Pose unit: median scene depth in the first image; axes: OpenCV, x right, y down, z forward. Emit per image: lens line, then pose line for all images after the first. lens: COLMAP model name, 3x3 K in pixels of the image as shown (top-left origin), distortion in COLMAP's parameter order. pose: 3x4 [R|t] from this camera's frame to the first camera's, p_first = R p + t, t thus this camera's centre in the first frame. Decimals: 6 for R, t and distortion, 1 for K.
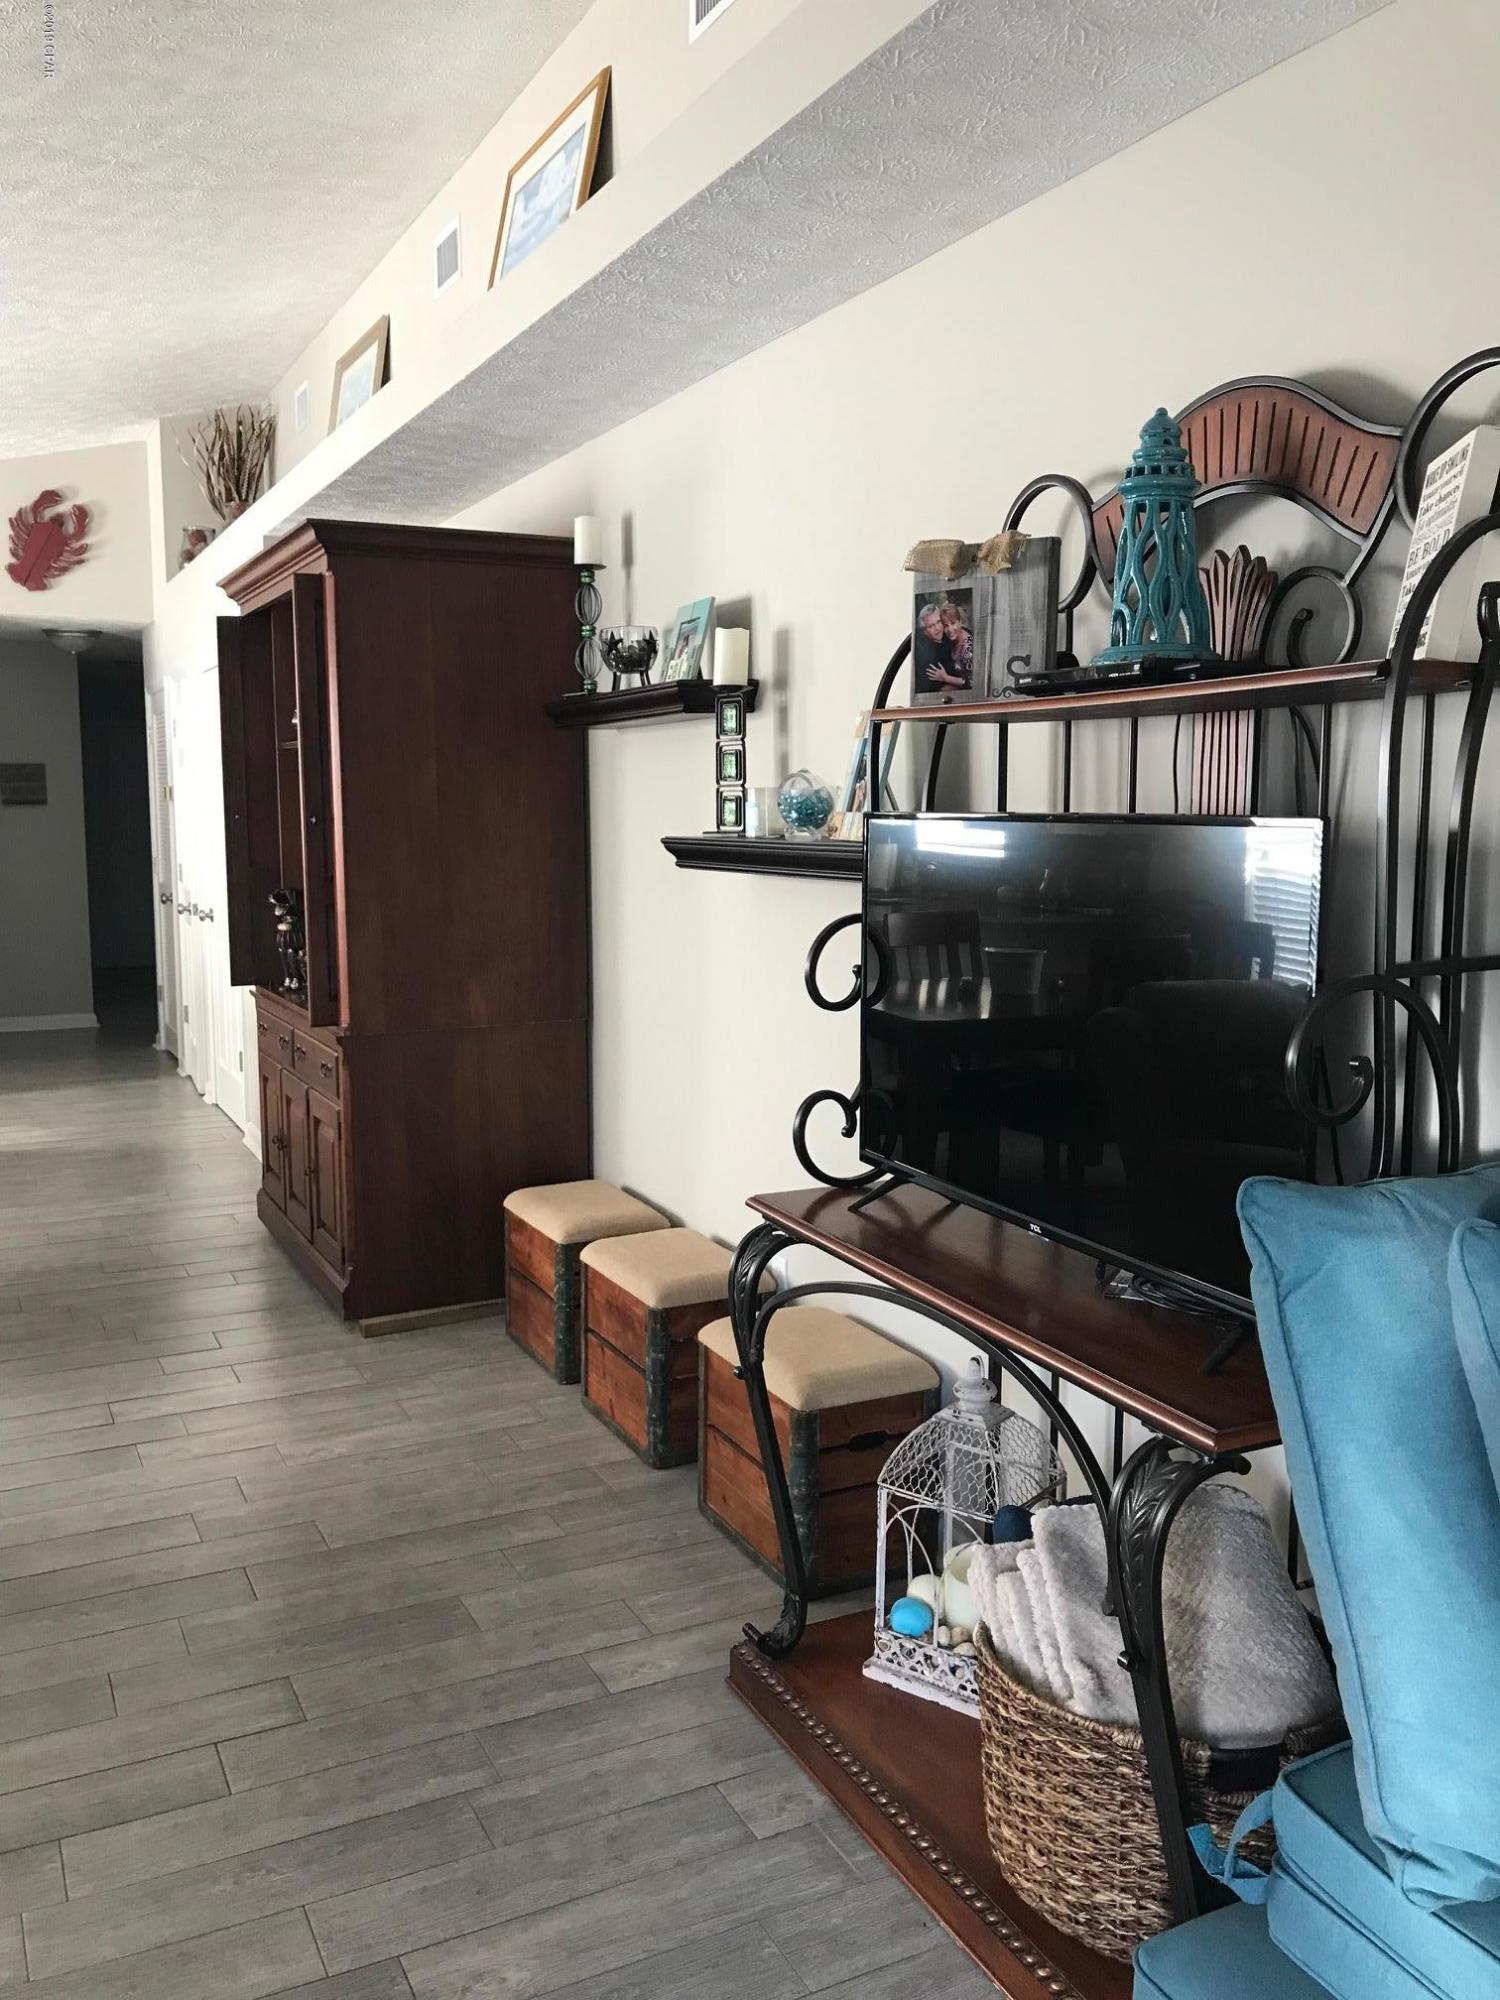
lens RADIAL K [[1653.6, 0, 755.2], [0, 1653.6, 1001.0], [0, 0, 1]] dist [0.001648, -0.022282]
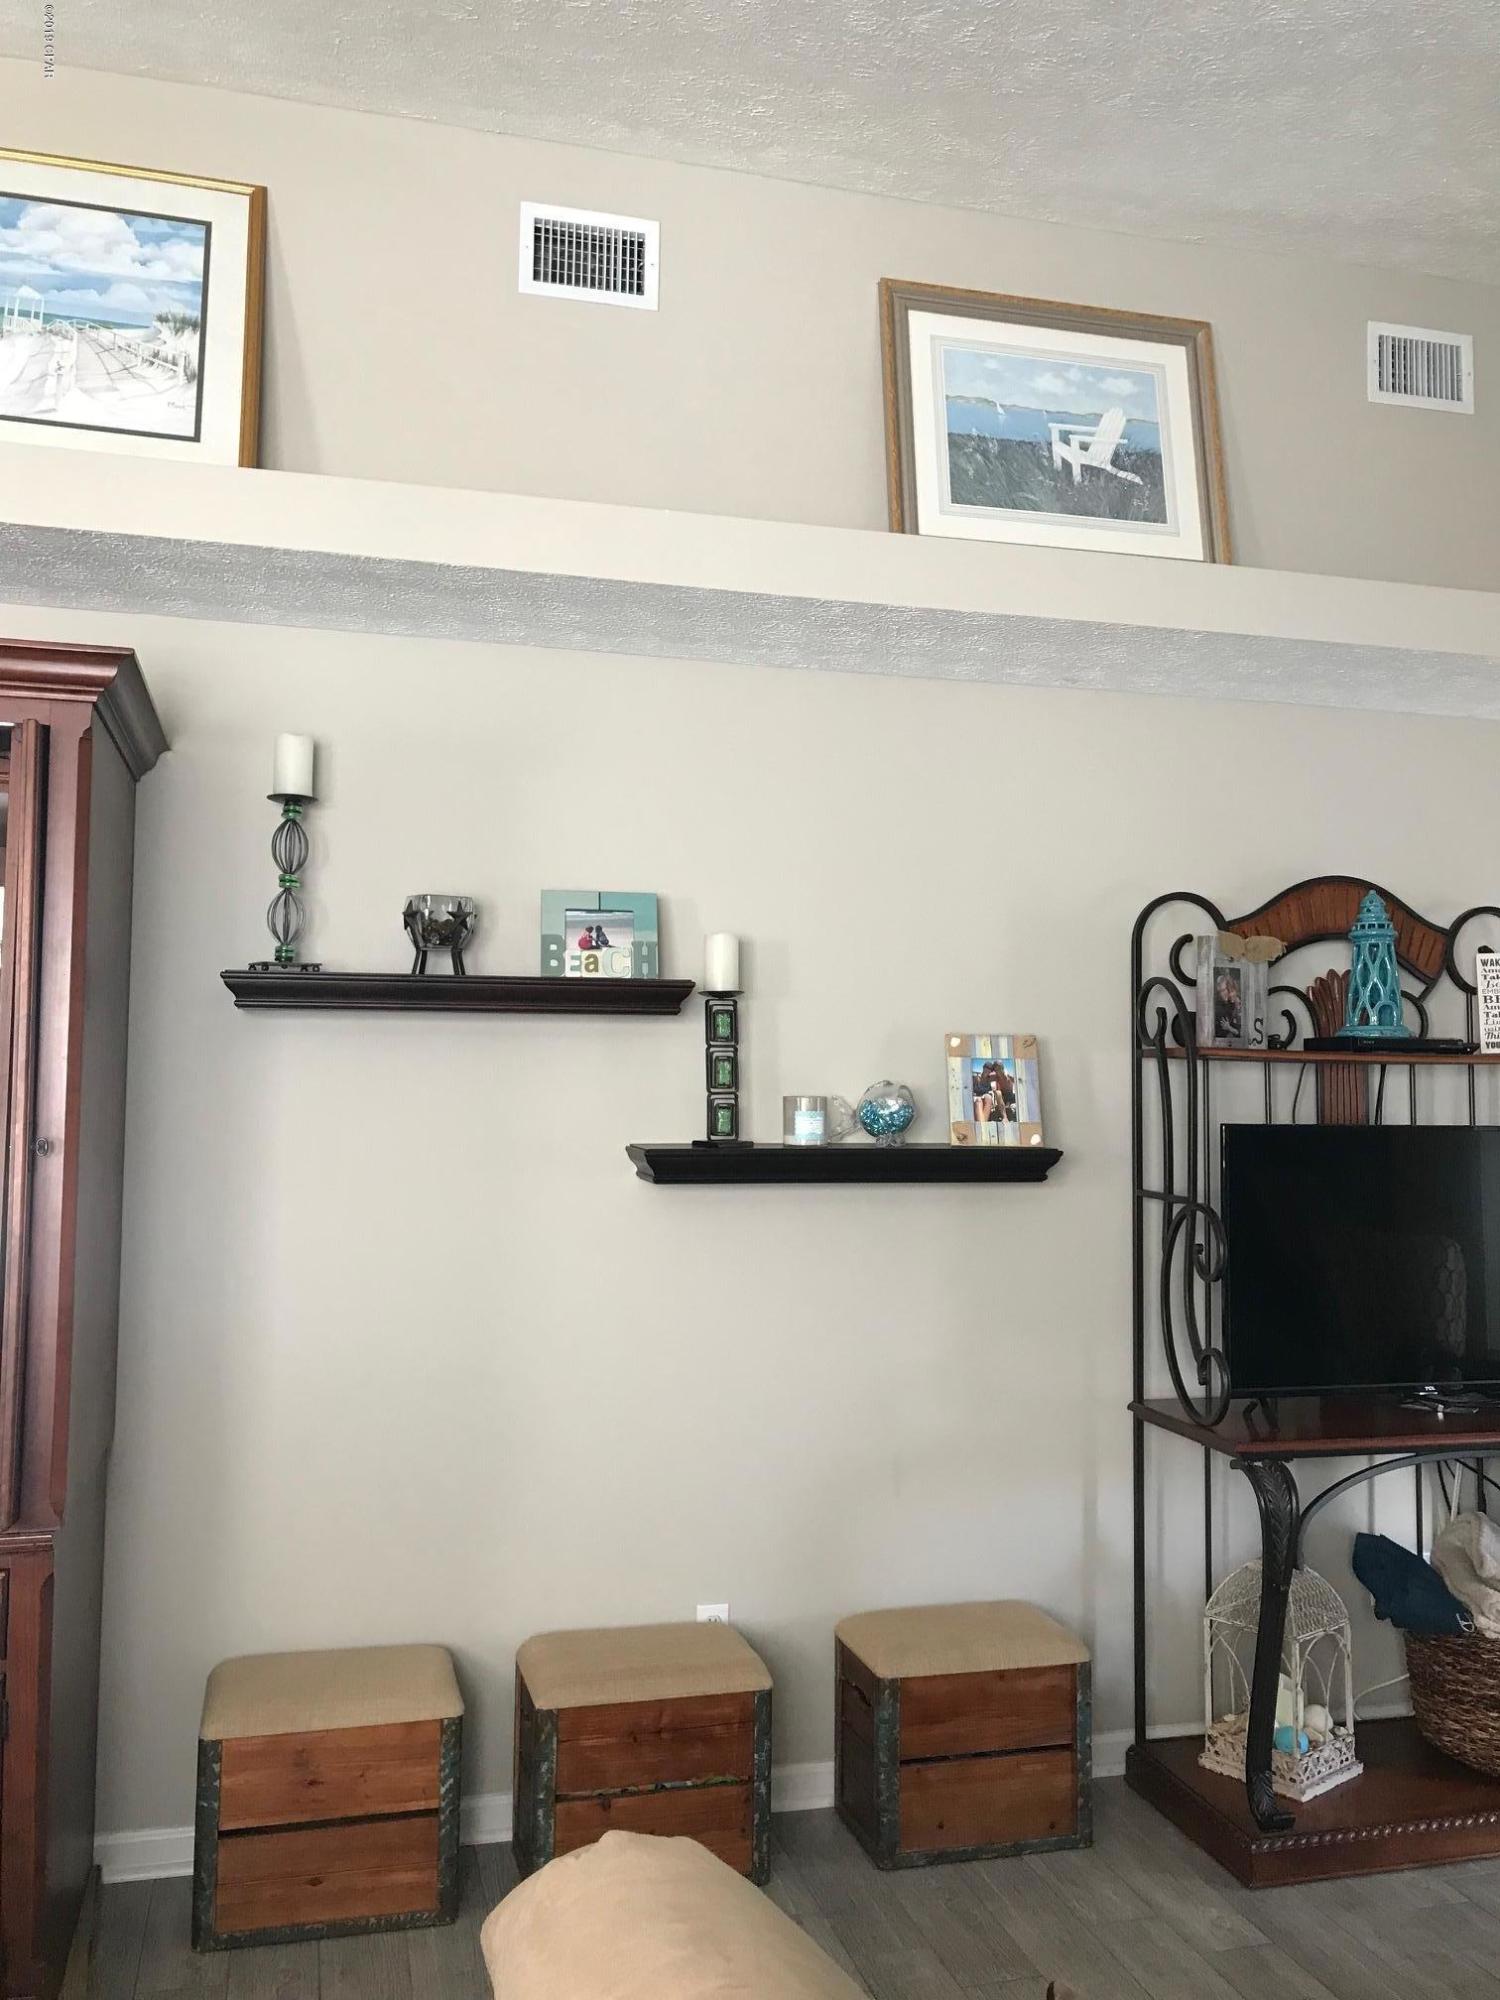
lens RADIAL K [[1653.6, 0, 753.3], [0, 1653.6, 992.7], [0, 0, 1]] dist [0.001648, -0.022282]
pose [[0.201218, 0.074041, 0.976744, -1.335244], [0.109191, 0.989229, -0.097482, -0.132651], [-0.973442, 0.126267, 0.190966, 1.119913]]
